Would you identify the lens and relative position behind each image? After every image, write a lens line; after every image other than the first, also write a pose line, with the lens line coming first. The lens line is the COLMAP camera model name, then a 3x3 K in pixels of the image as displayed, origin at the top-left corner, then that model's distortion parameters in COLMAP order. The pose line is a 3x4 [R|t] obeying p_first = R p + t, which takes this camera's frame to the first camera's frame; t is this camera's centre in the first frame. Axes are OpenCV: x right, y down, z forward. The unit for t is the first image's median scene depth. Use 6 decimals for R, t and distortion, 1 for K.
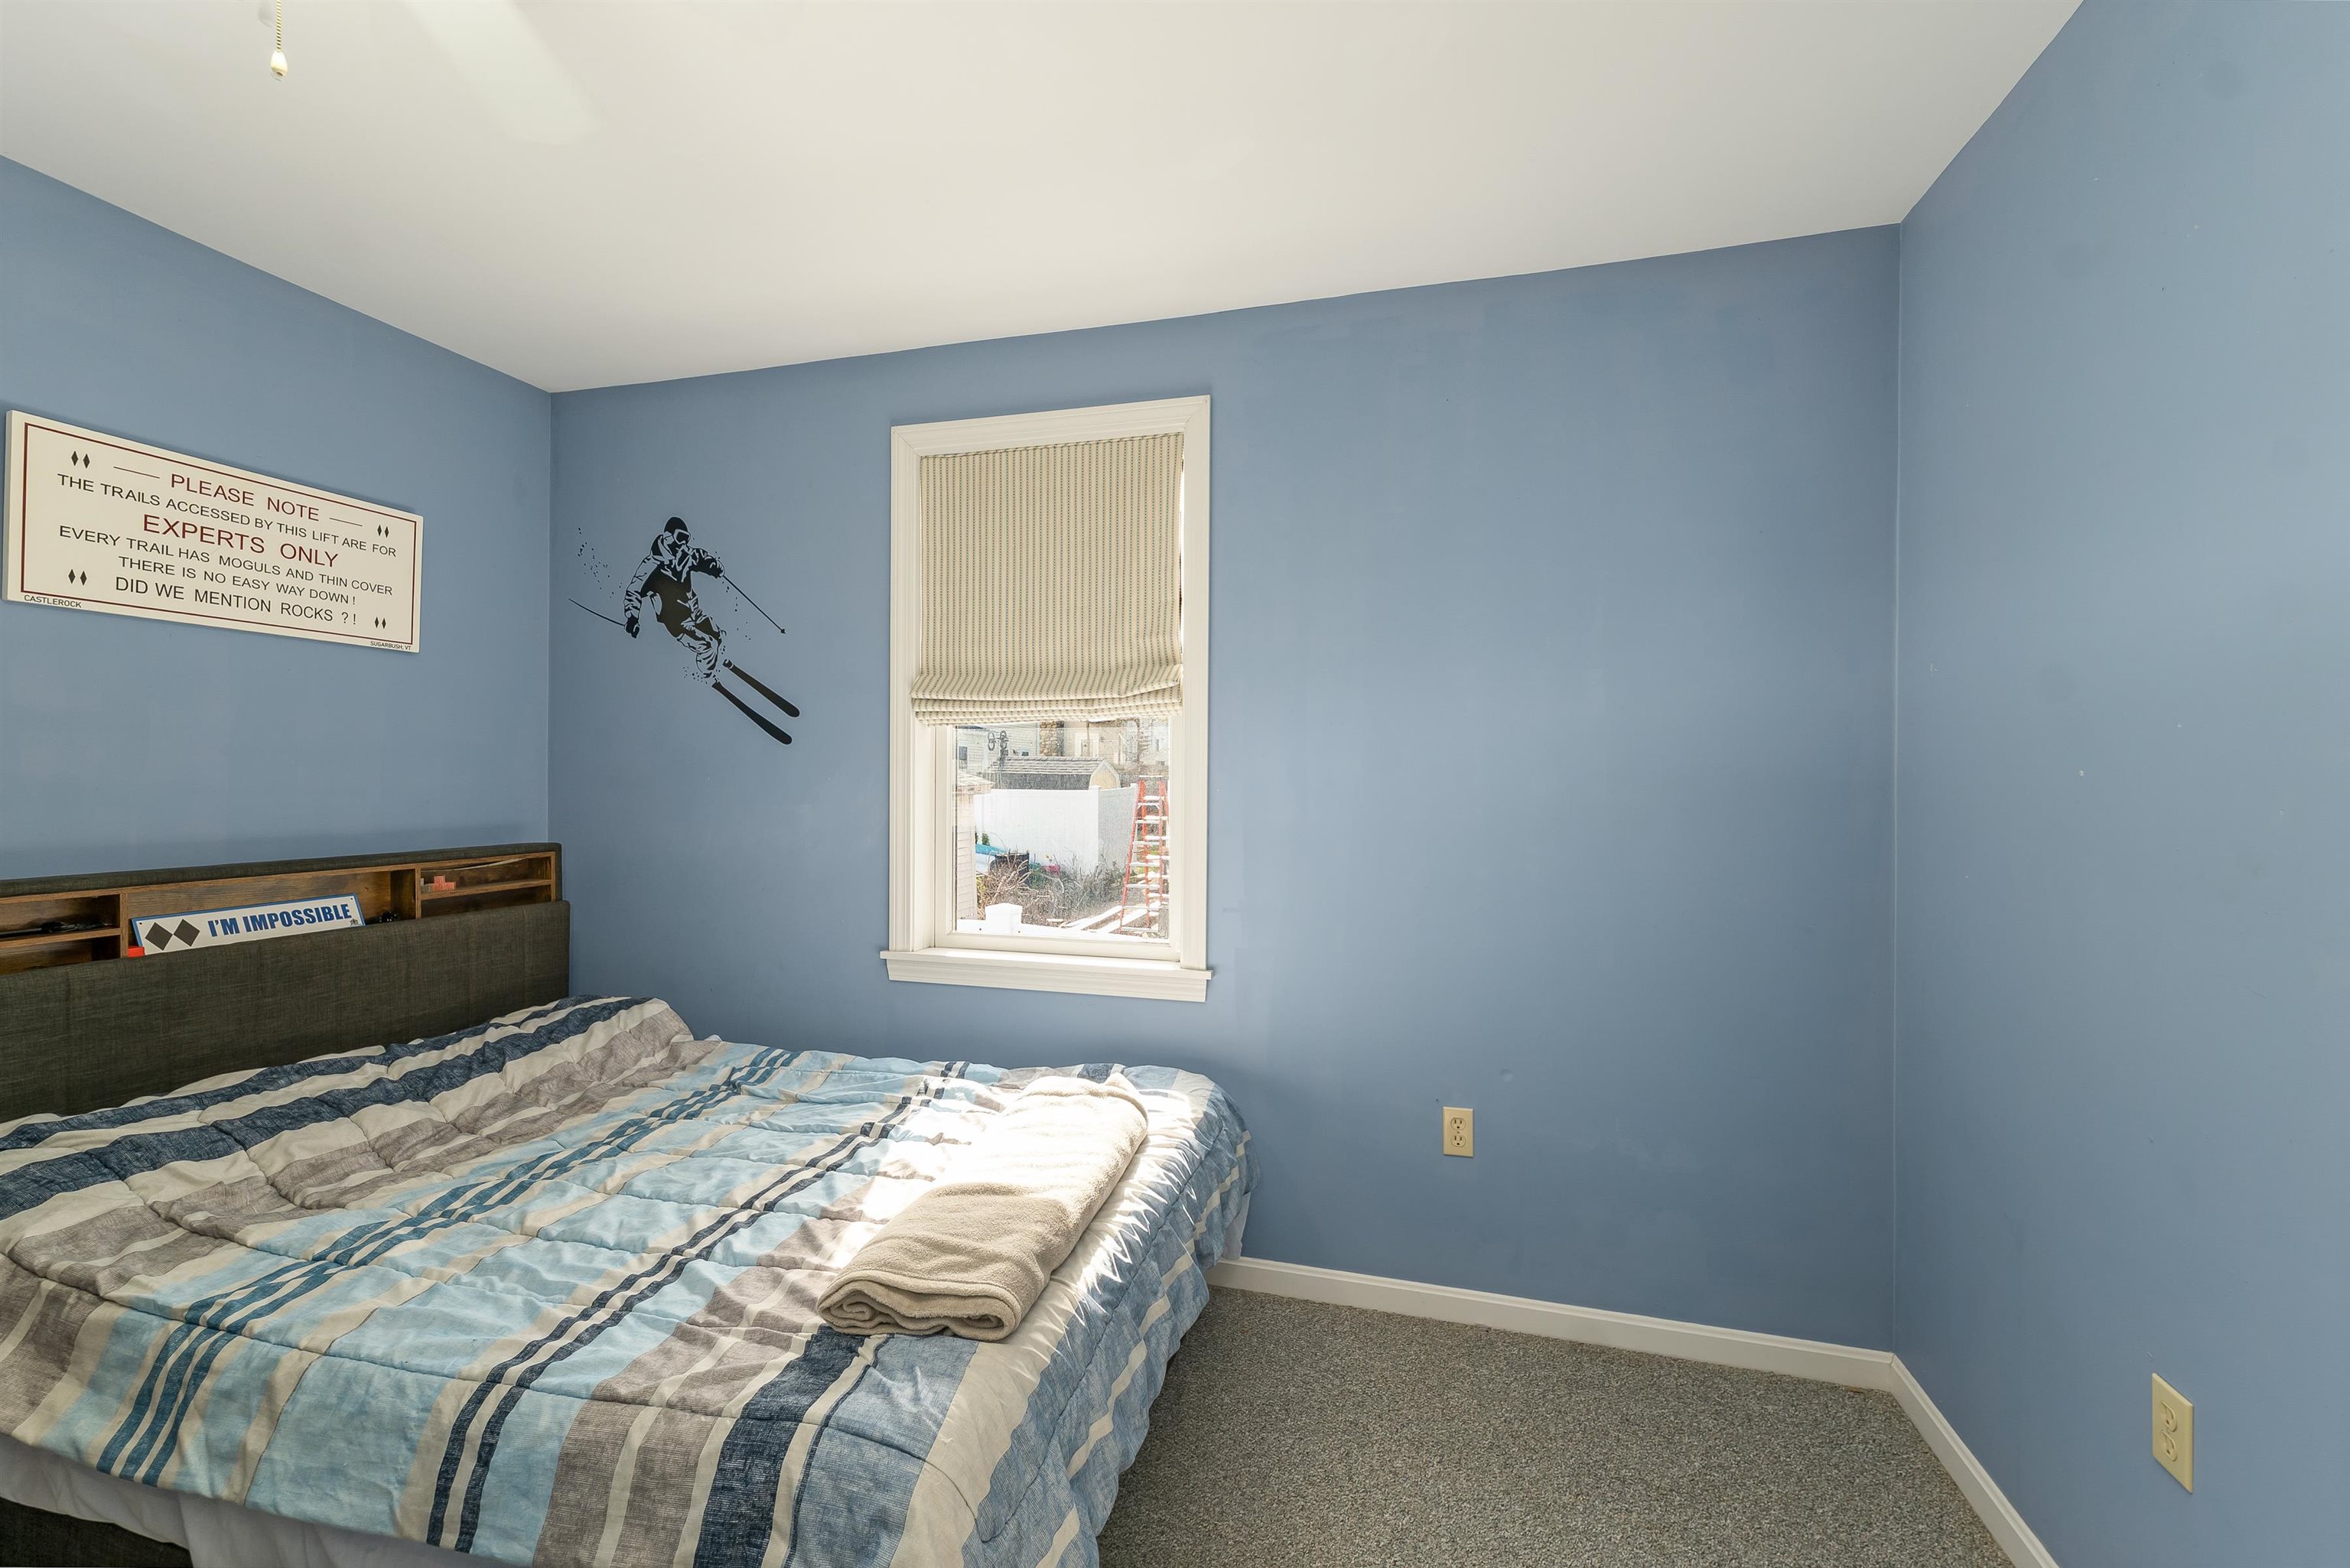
lens RADIAL K [[988.5, 0, 1149.0], [0, 988.5, 785.7], [0, 0, 1]] dist [0.001788, 0.000348]
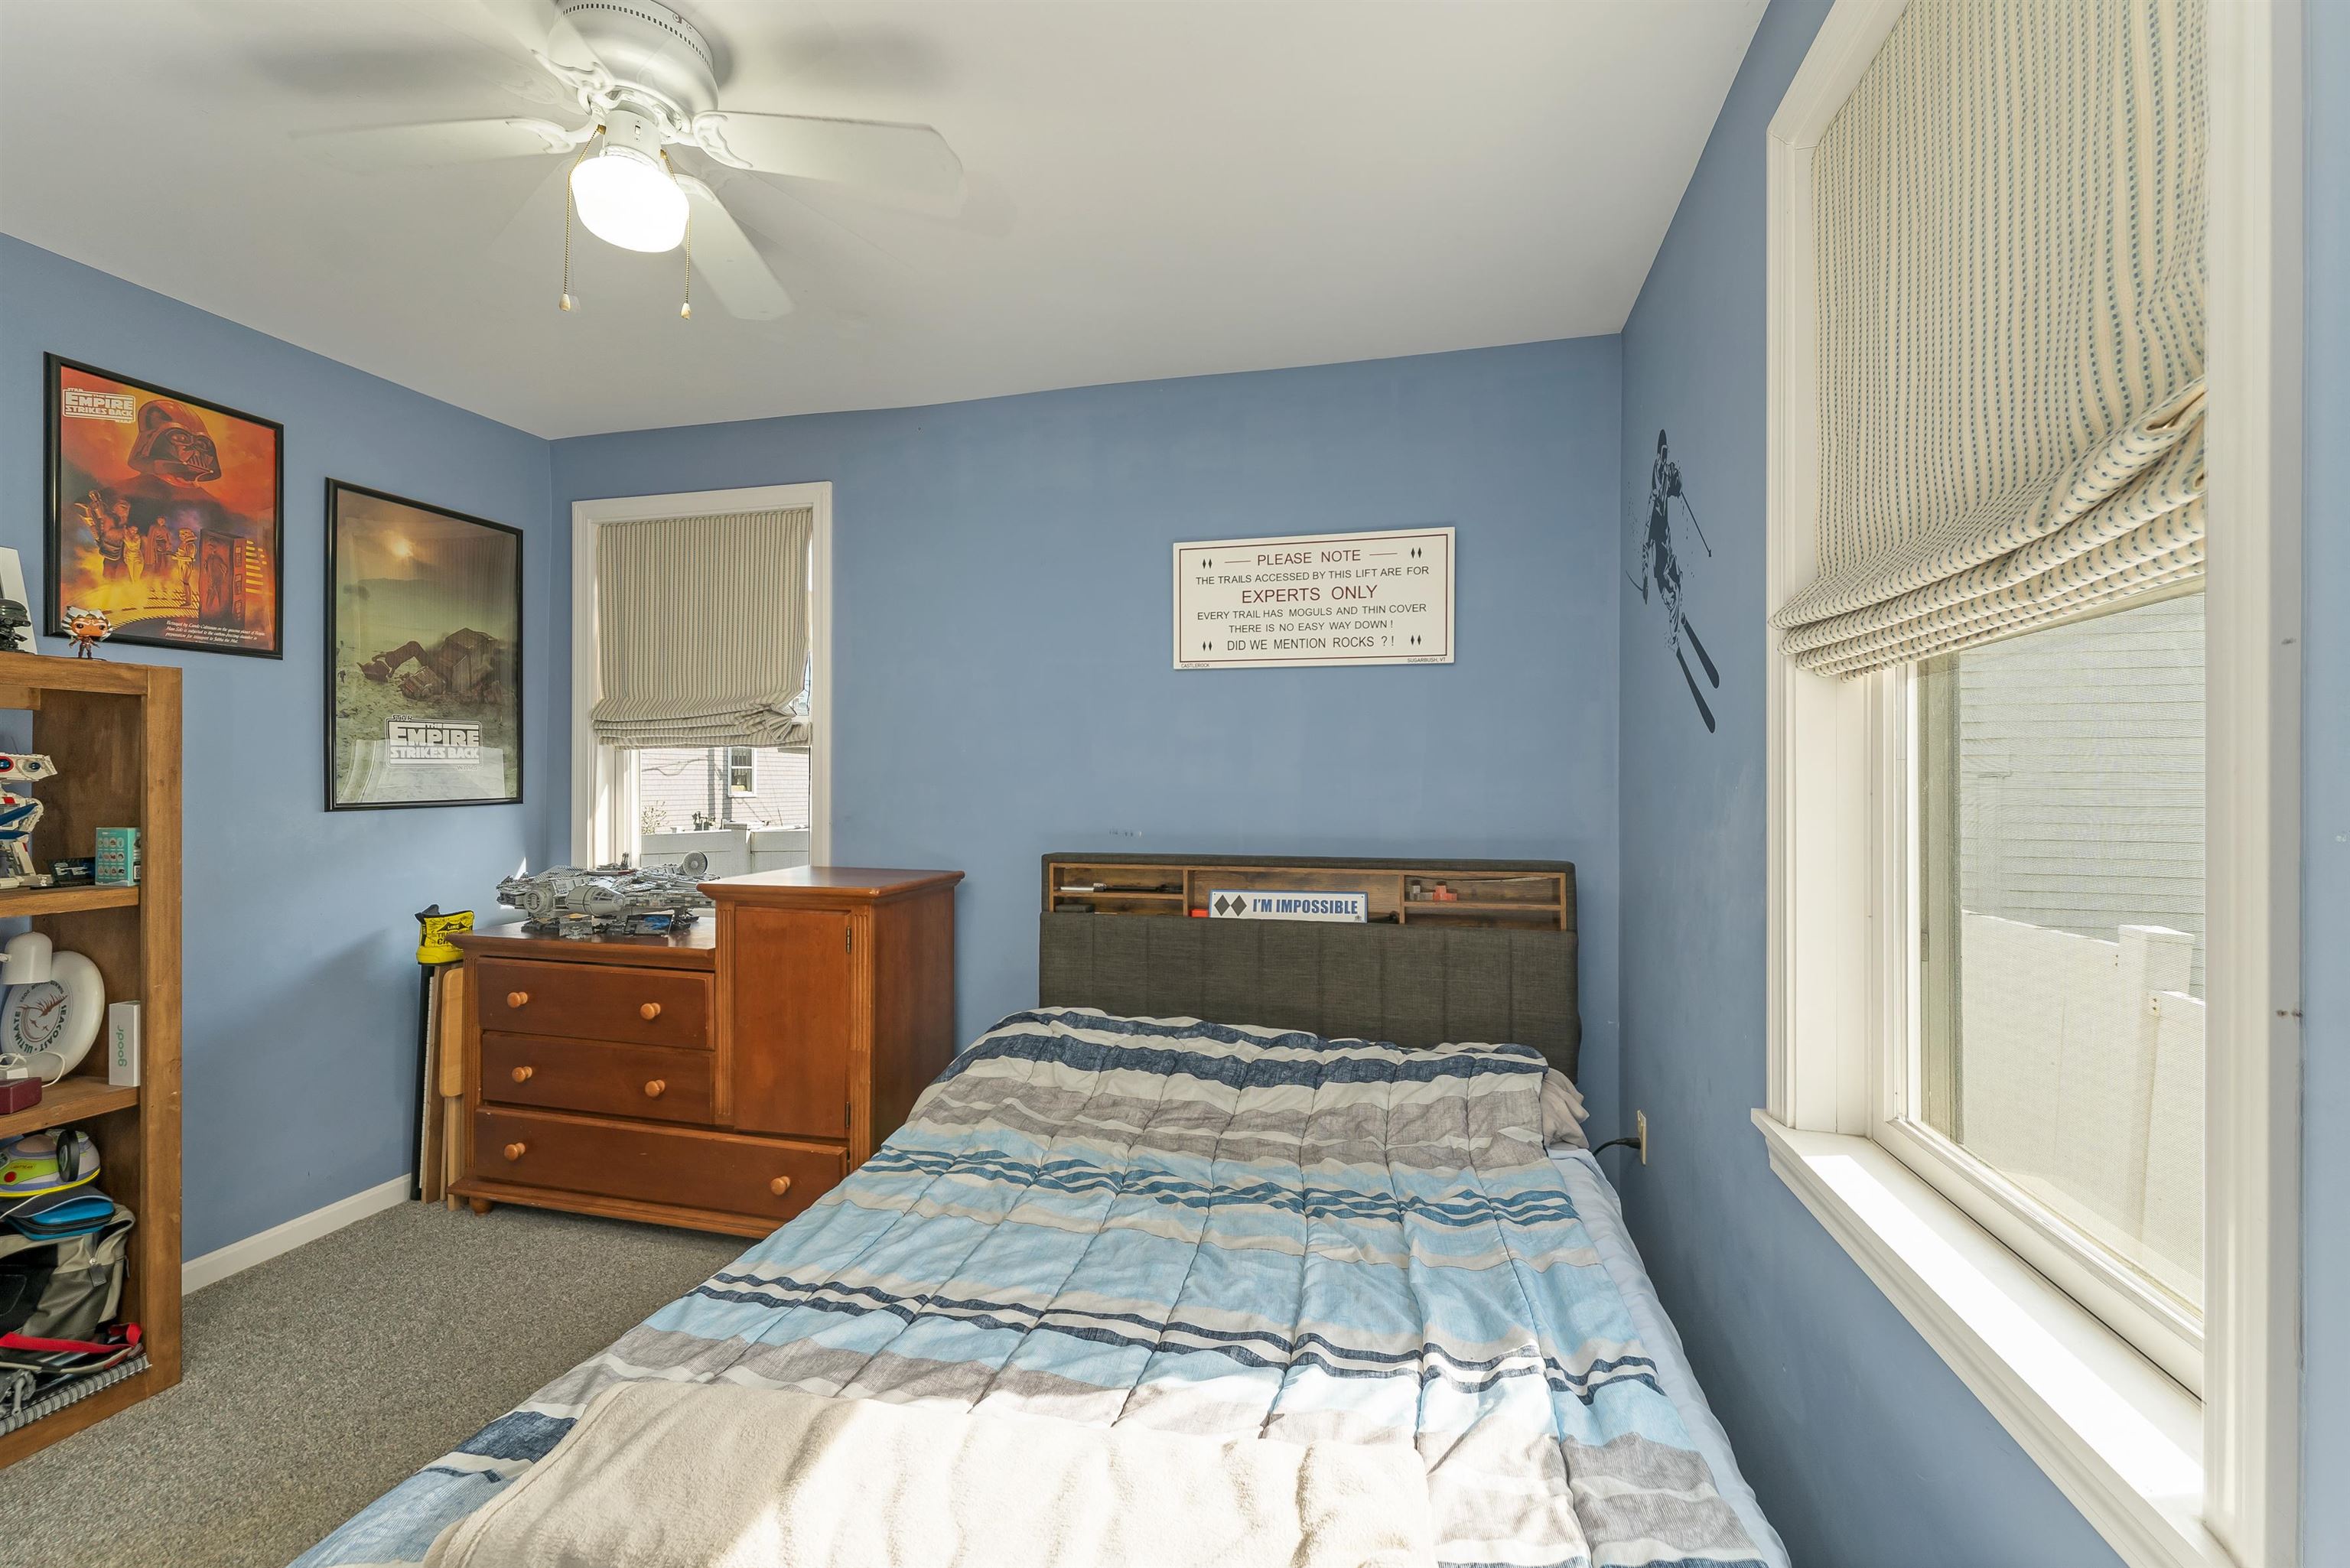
lens RADIAL K [[988.5, 0, 1149.0], [0, 988.5, 785.7], [0, 0, 1]] dist [0.001788, 0.000348]
pose [[0.044236, 0.001225, -0.999020, 0.313765], [-0.007427, 0.999972, 0.000898, -0.009549], [0.998994, 0.007380, 0.044244, 0.794964]]
